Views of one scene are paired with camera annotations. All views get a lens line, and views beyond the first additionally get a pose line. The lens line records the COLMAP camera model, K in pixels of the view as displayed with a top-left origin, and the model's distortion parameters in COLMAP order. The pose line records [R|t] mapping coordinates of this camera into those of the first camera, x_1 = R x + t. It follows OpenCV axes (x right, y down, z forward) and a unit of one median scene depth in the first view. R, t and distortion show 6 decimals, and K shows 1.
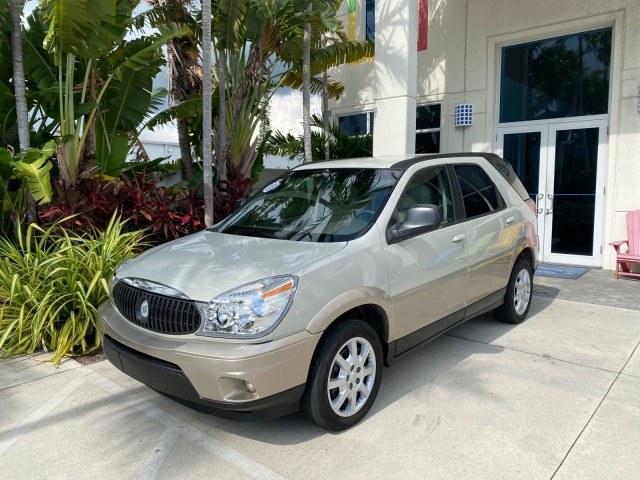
lens RADIAL K [[494.4, 0, 319.5], [0, 494.4, 236.9], [0, 0, 1]] dist [0.029992, -0.030621]
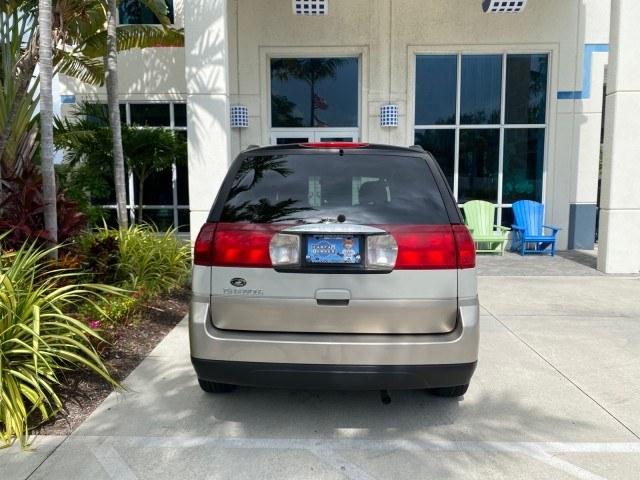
lens RADIAL K [[494.4, 0, 316.9], [0, 494.4, 242.1], [0, 0, 1]] dist [0.029992, -0.030621]
pose [[0.763566, -0.078041, 0.640997, -0.440770], [0.067091, 0.996885, 0.041450, -0.019712], [-0.642235, 0.011355, 0.766423, 0.141335]]
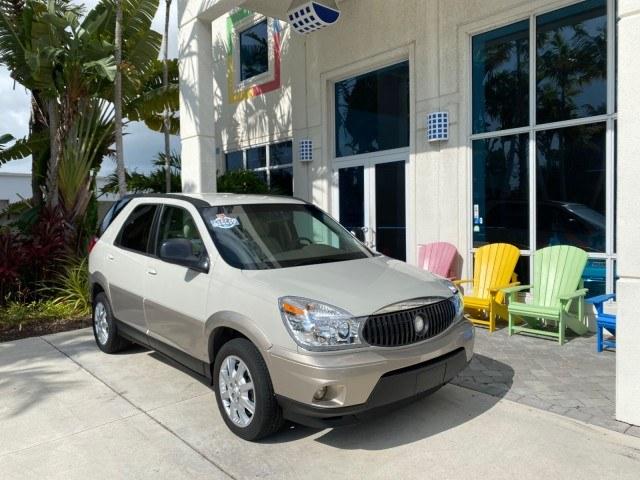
lens RADIAL K [[494.4, 0, 318.4], [0, 494.4, 237.0], [0, 0, 1]] dist [0.029992, -0.030621]
pose [[0.991102, -0.008949, -0.132803, 0.703513], [0.000703, 0.998075, -0.062009, -0.009558], [0.133102, 0.061364, 0.989201, 0.022895]]
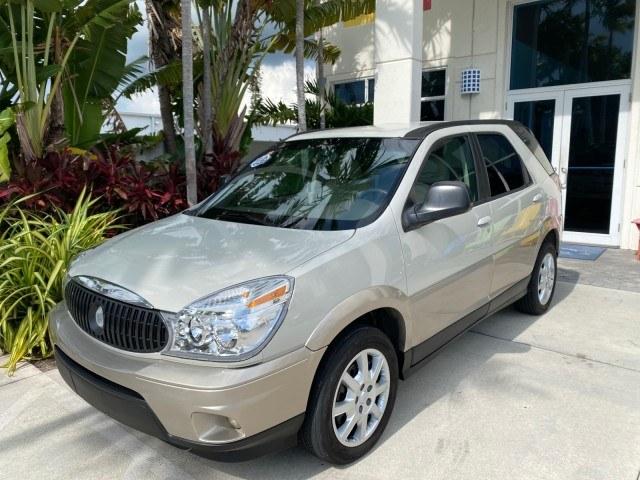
lens RADIAL K [[494.4, 0, 318.6], [0, 494.4, 237.8], [0, 0, 1]] dist [0.029992, -0.030621]
pose [[0.999913, -0.005695, 0.011889, -0.006507], [0.005047, 0.998533, 0.053909, -0.010750], [-0.012179, -0.053844, 0.998475, 0.106213]]
